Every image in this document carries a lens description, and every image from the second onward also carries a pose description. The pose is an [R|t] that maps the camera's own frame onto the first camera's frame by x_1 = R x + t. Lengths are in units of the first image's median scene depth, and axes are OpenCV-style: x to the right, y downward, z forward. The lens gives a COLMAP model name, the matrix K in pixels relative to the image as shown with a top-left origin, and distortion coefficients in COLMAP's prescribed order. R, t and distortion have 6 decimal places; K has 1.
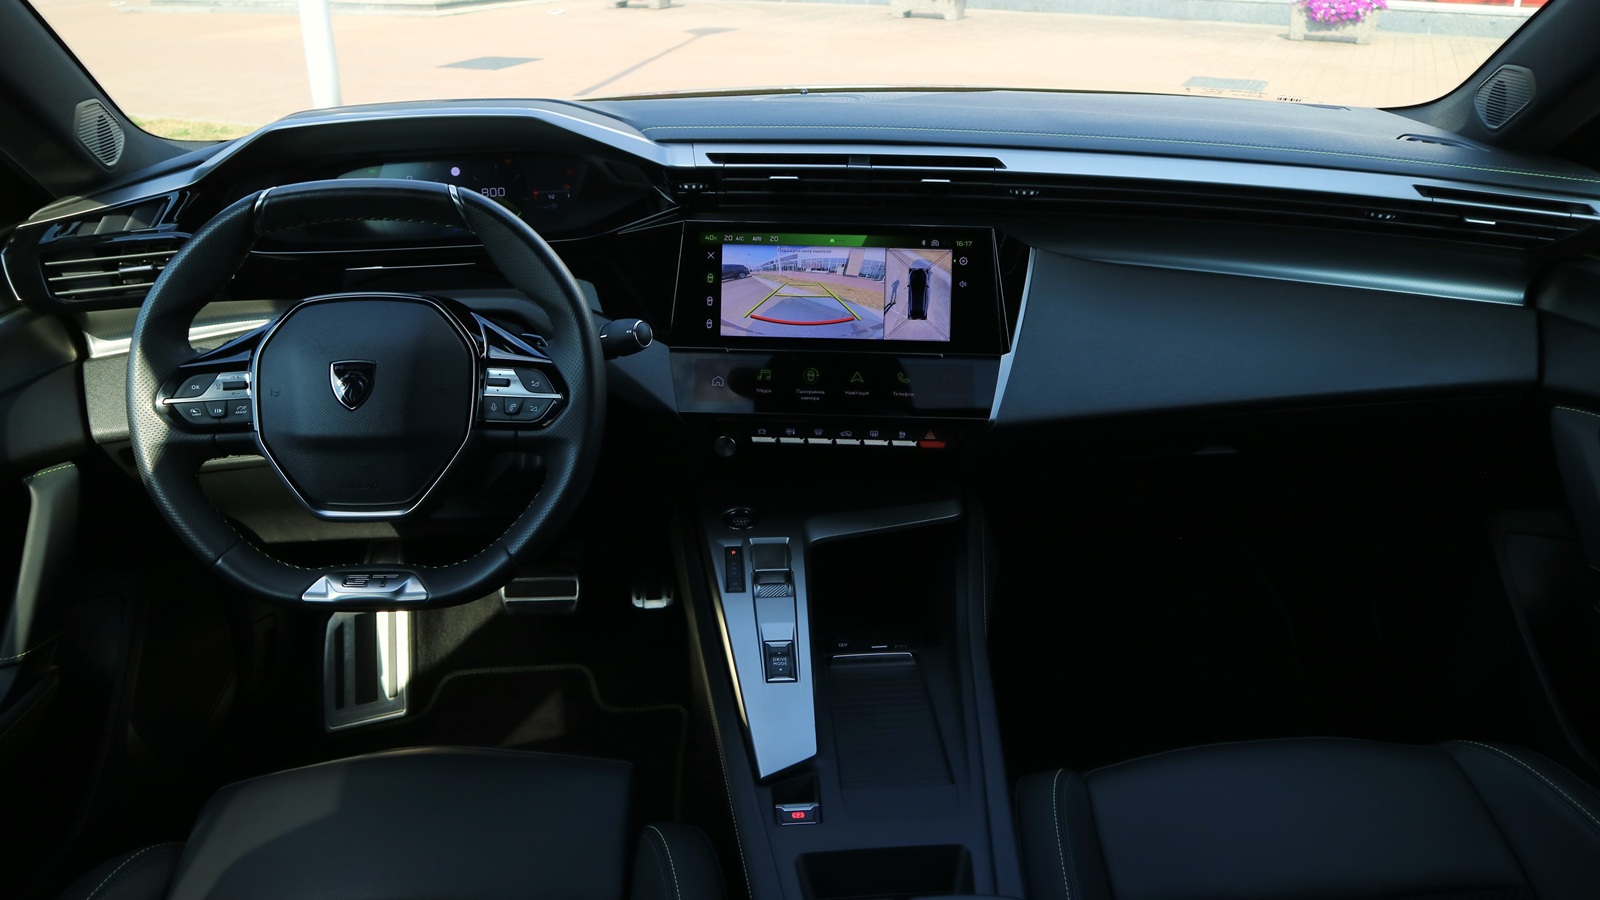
lens RADIAL K [[1177.8, 0, 776.1], [0, 1177.8, 450.6], [0, 0, 1]] dist [-0.088004, 0.042226]
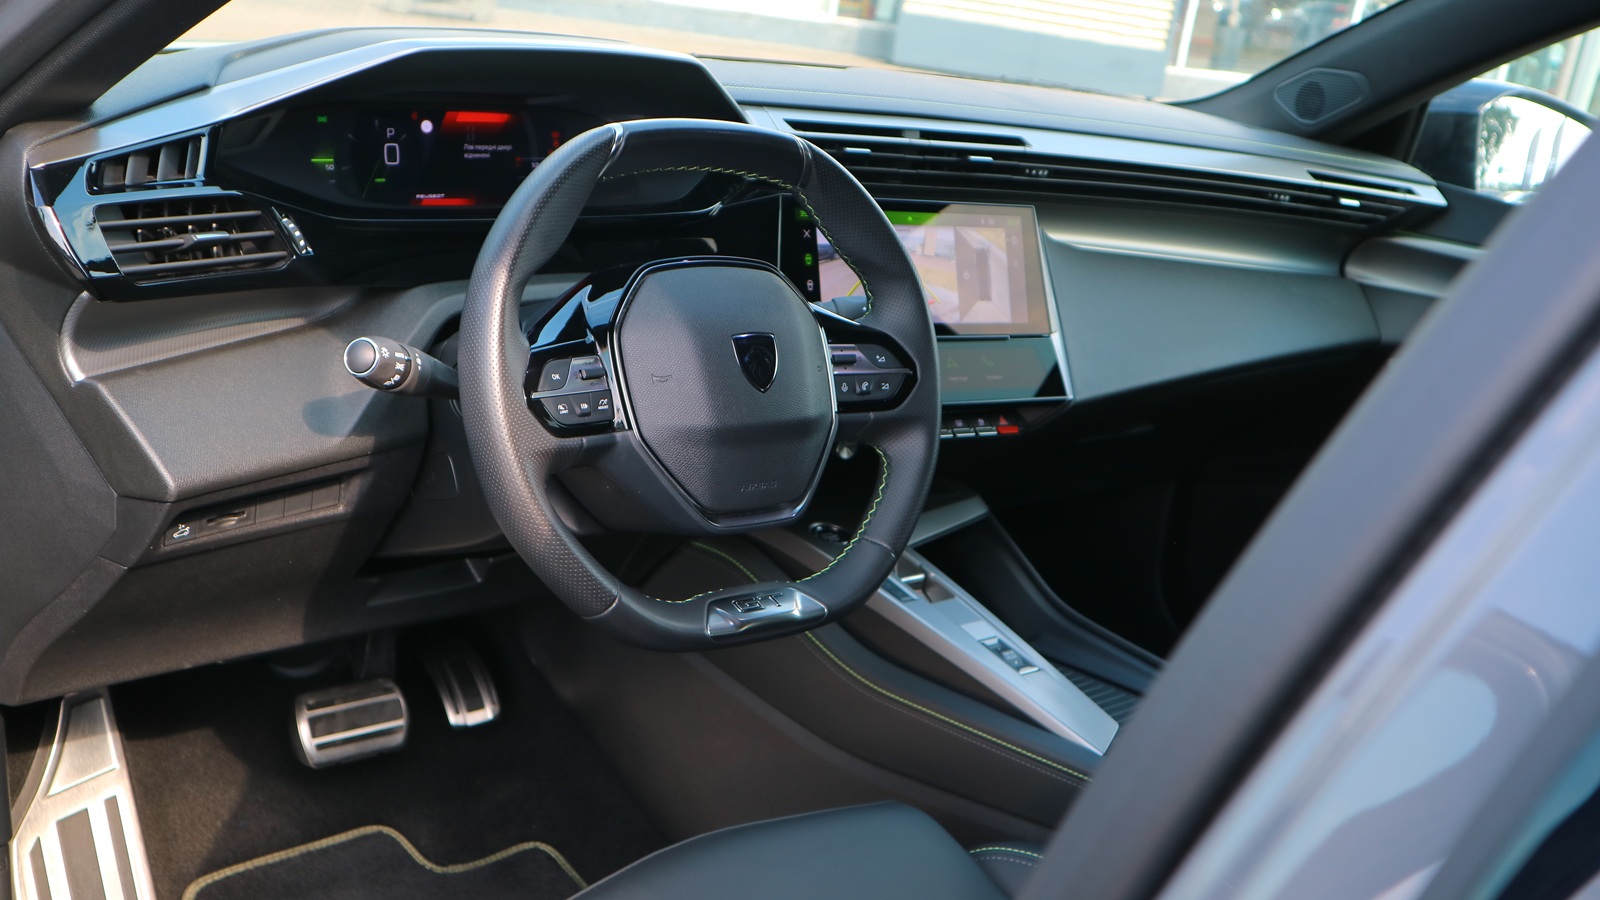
lens RADIAL K [[1725.8, 0, 790.8], [0, 1725.8, 458.9], [0, 0, 1]] dist [0.017456, 0.000000]
pose [[0.775545, -0.075072, 0.626812, -0.900735], [0.127011, 0.991156, -0.038441, 0.050648], [-0.618383, 0.109425, 0.778221, 0.013491]]
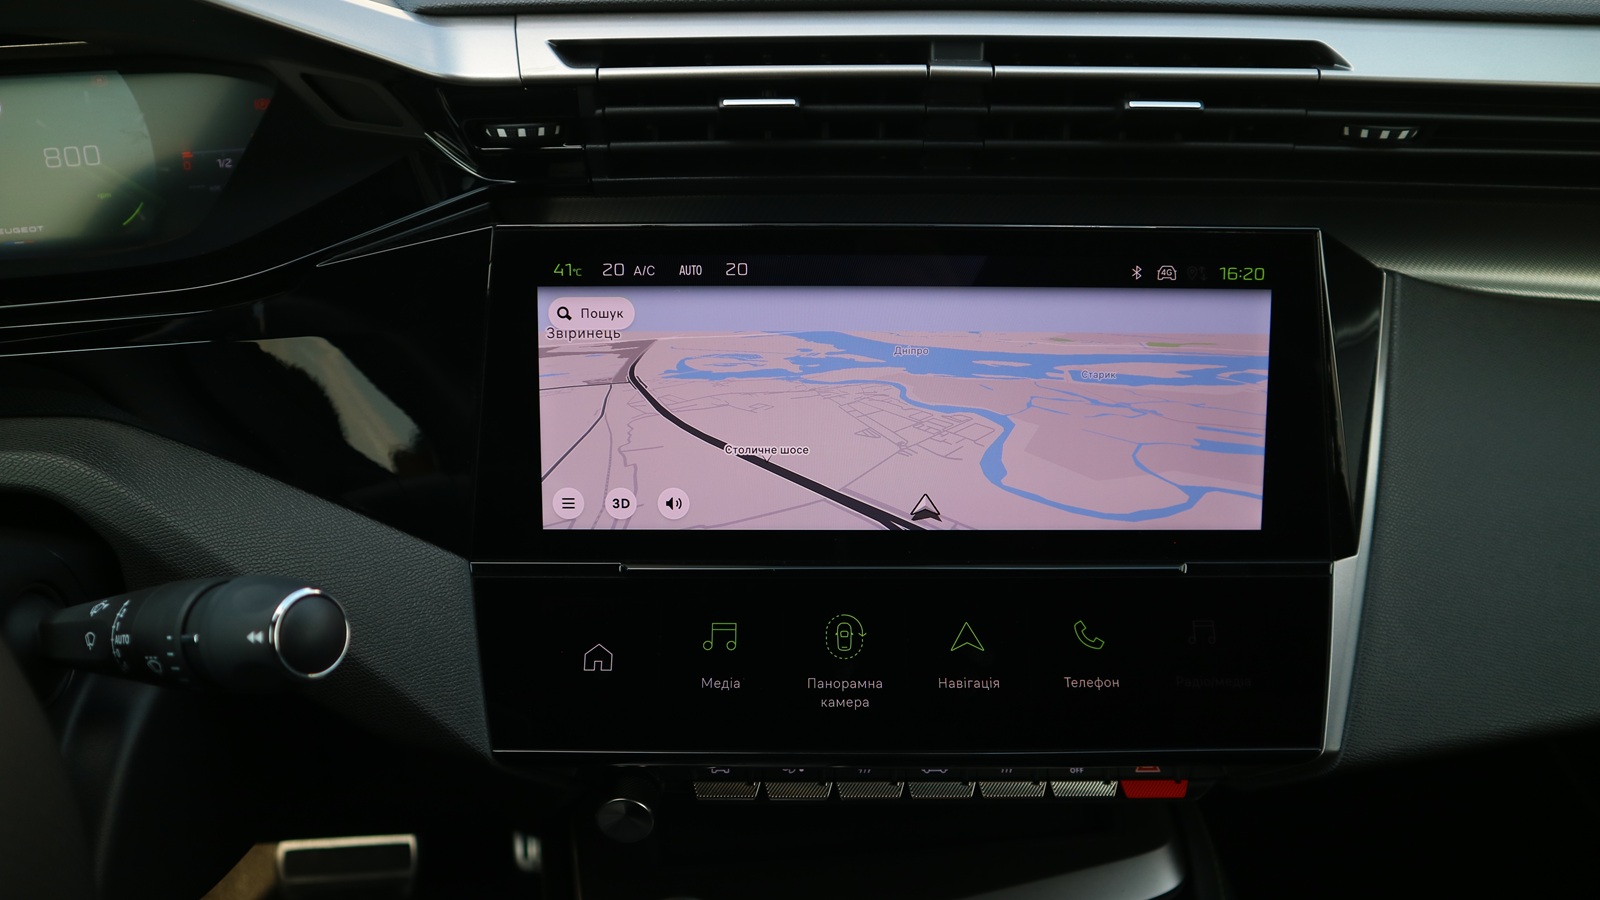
lens RADIAL K [[1188.9, 0, 802.9], [0, 1188.9, 453.7], [0, 0, 1]] dist [-0.067766, 0.022152]
pose [[0.999013, -0.027244, 0.035094, 0.004509], [0.025377, 0.998294, 0.052590, -0.142106], [-0.036467, -0.051647, 0.997999, 0.624128]]
